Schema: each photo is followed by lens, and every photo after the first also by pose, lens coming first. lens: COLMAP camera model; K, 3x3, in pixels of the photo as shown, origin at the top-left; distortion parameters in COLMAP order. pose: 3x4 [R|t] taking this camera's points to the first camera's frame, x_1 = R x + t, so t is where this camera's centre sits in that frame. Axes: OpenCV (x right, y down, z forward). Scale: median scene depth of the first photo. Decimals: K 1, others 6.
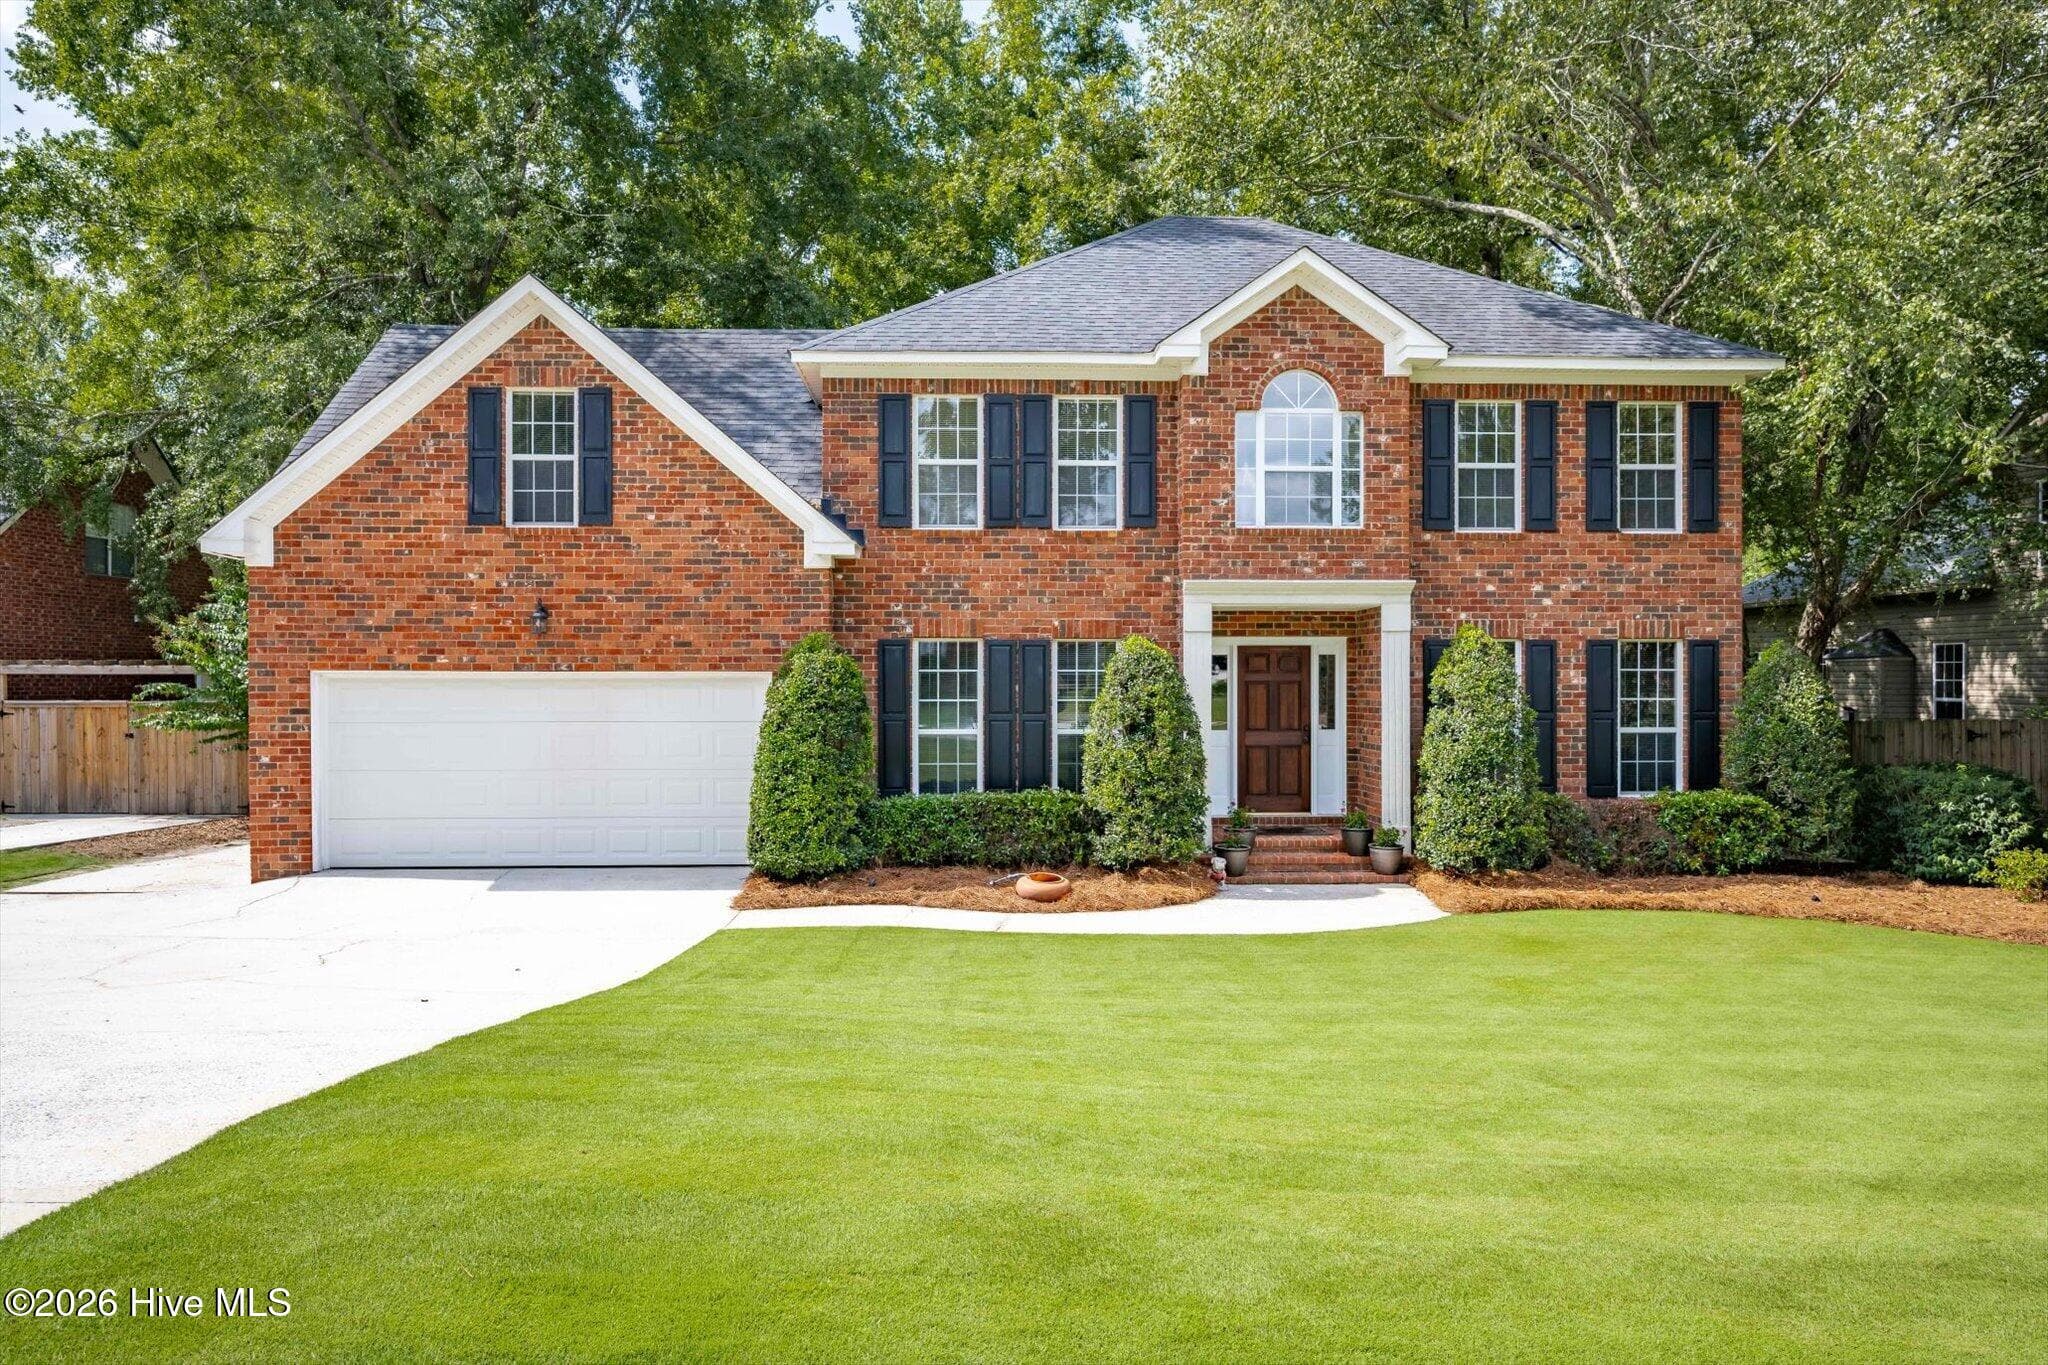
lens RADIAL K [[1217.6, 0, 1056.5], [0, 1217.6, 605.0], [0, 0, 1]] dist [-0.004354, 0.000931]
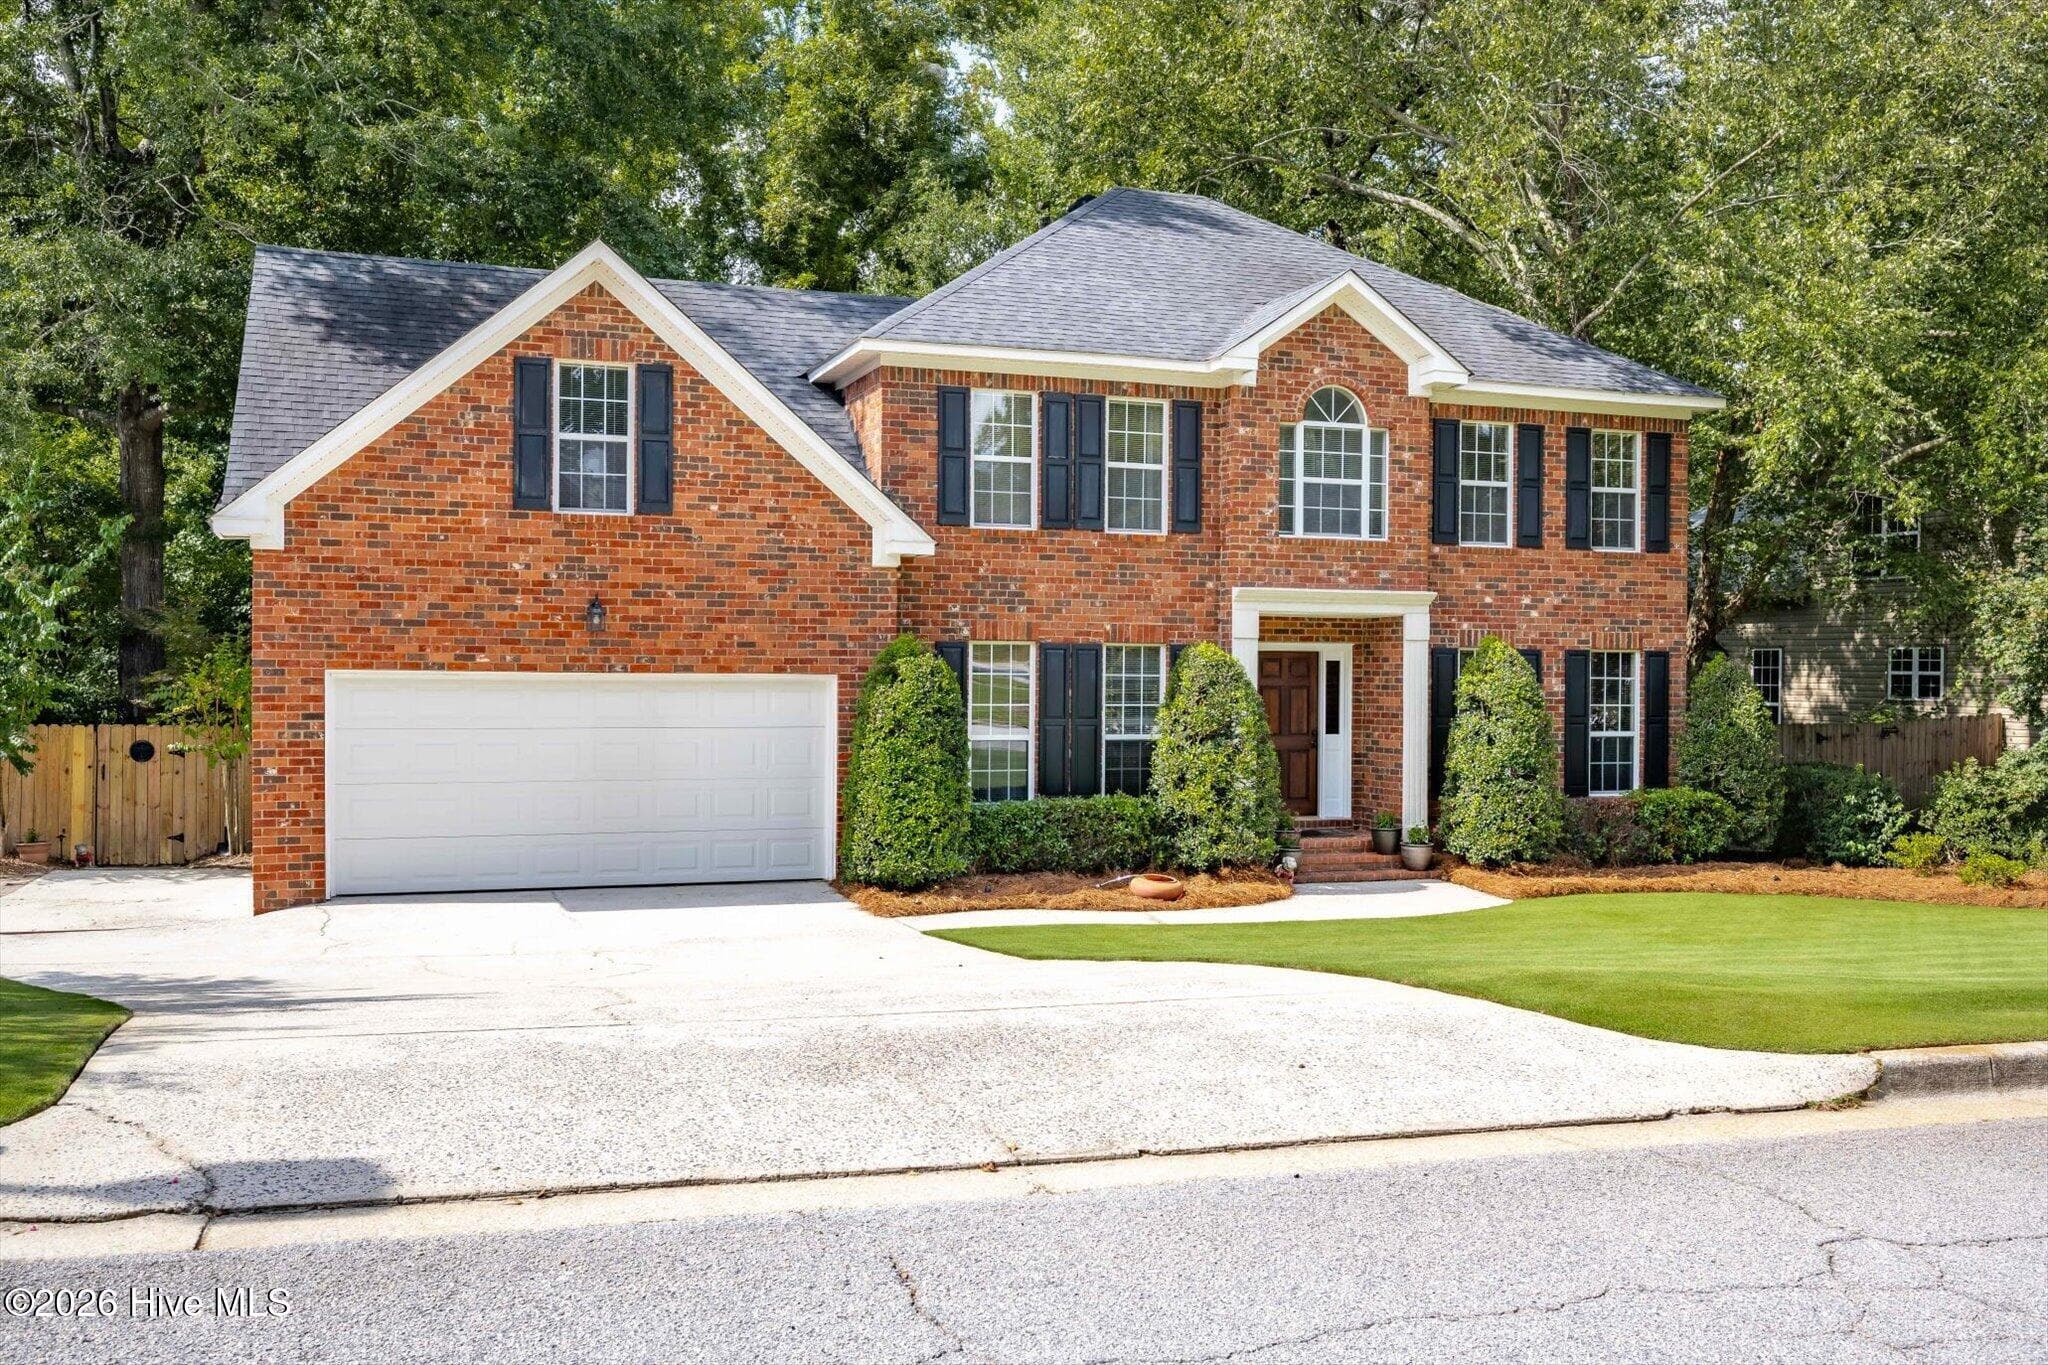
lens RADIAL K [[1641.1, 0, 1019.9], [0, 1641.1, 546.1], [0, 0, 1]] dist [-0.004448, -0.005356]
pose [[0.959787, 0.029466, 0.279180, -0.456208], [-0.025836, 0.999527, -0.016673, -0.027708], [-0.279540, 0.008790, 0.960094, -0.269068]]
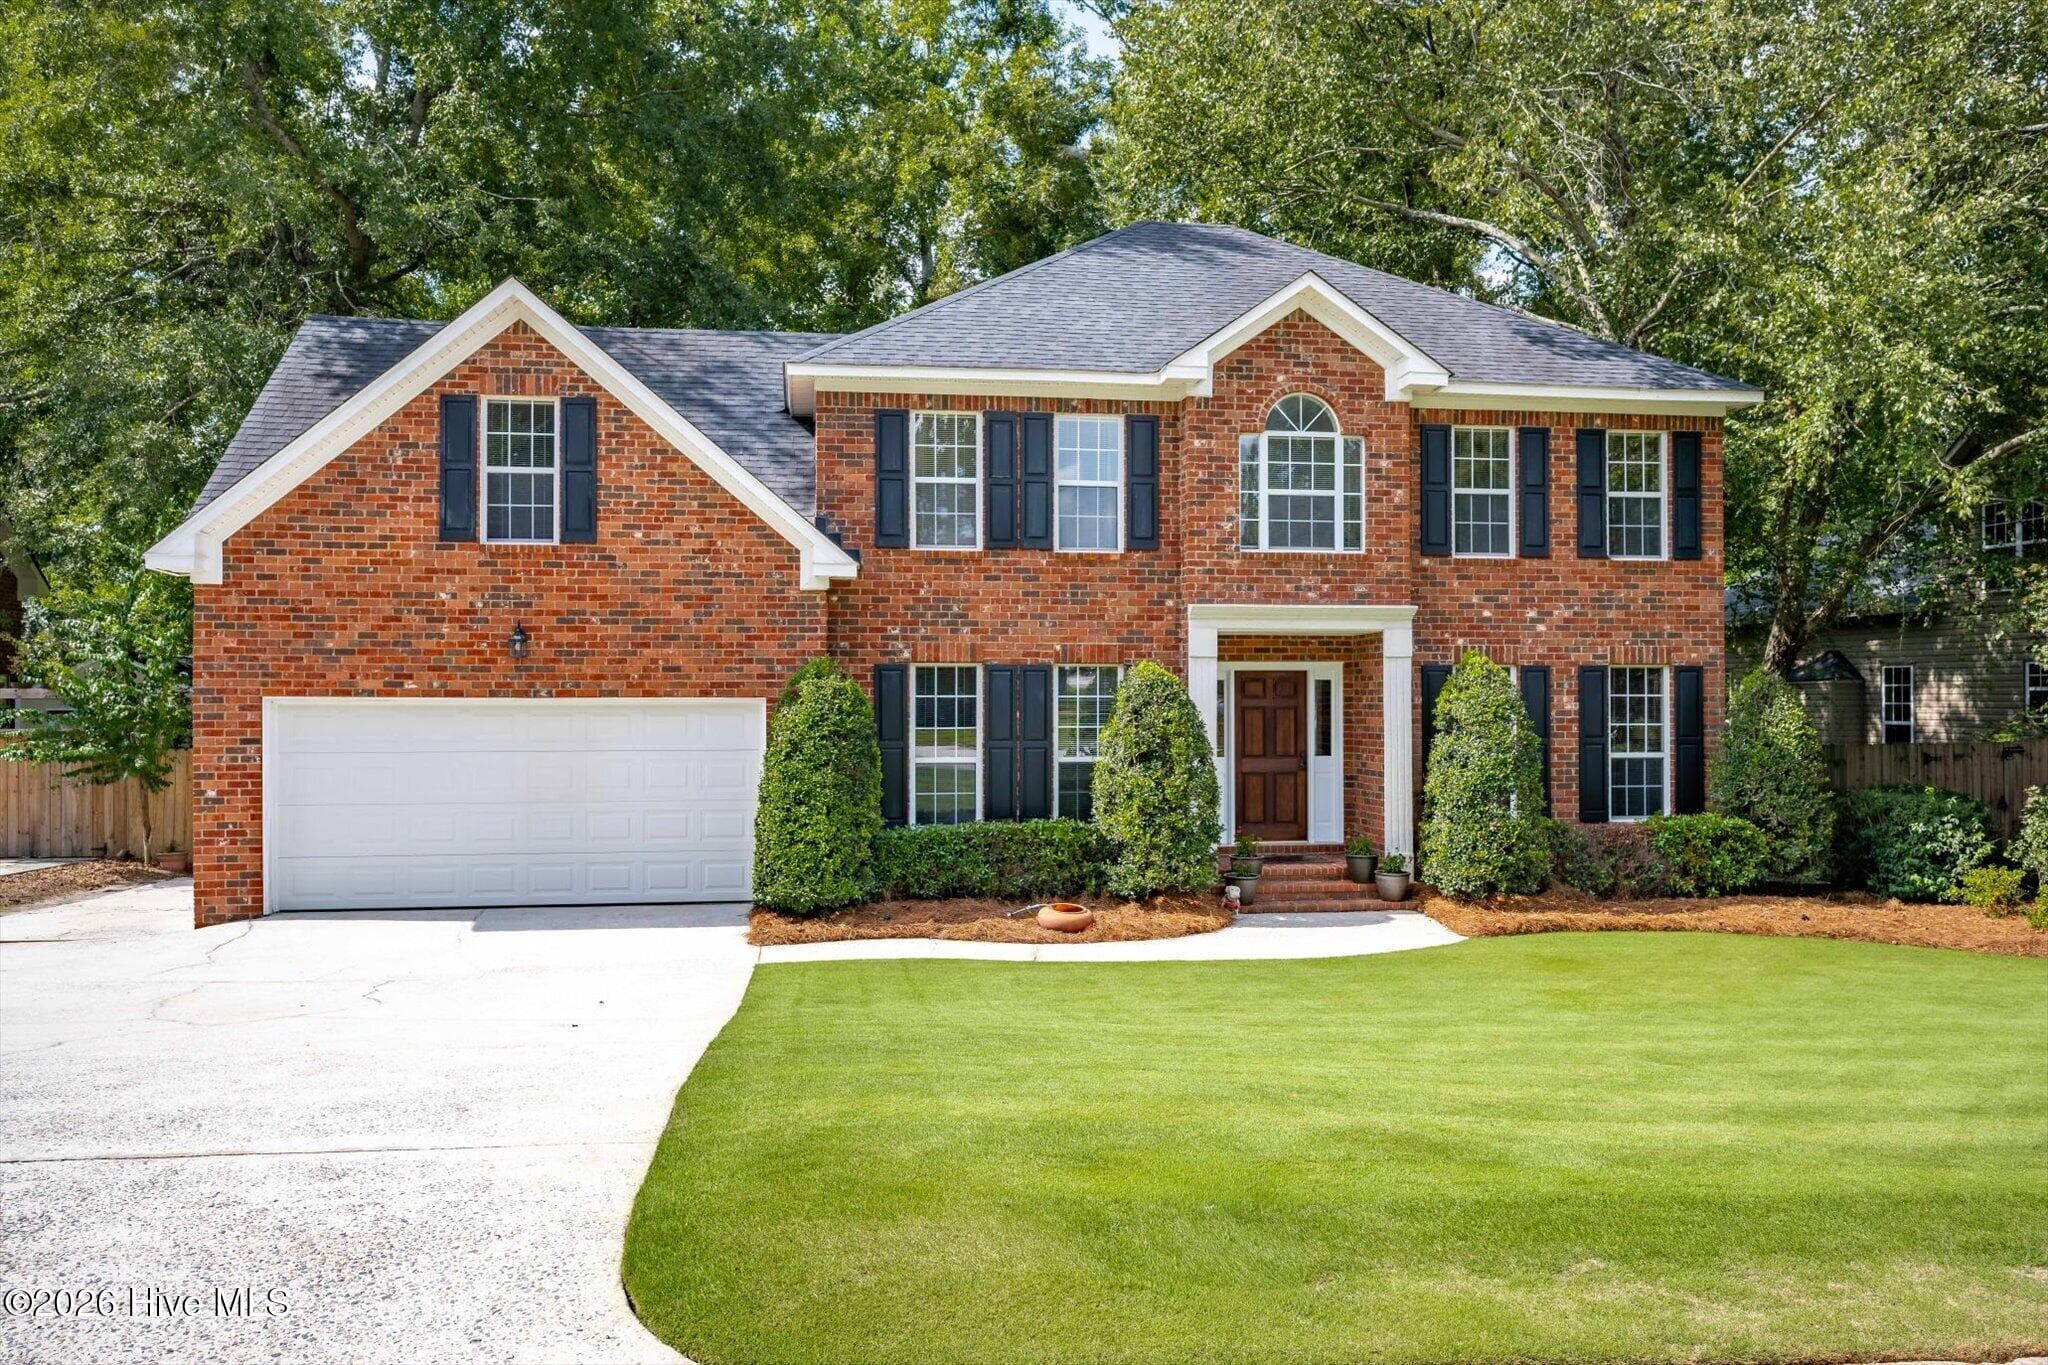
lens RADIAL K [[1378.9, 0, 1046.6], [0, 1378.9, 590.5], [0, 0, 1]] dist [-0.004086, -0.001188]
pose [[0.995386, 0.007027, 0.095694, -0.118164], [-0.005308, 0.999820, -0.018204, -0.010964], [-0.095804, 0.017612, 0.995244, -0.099007]]
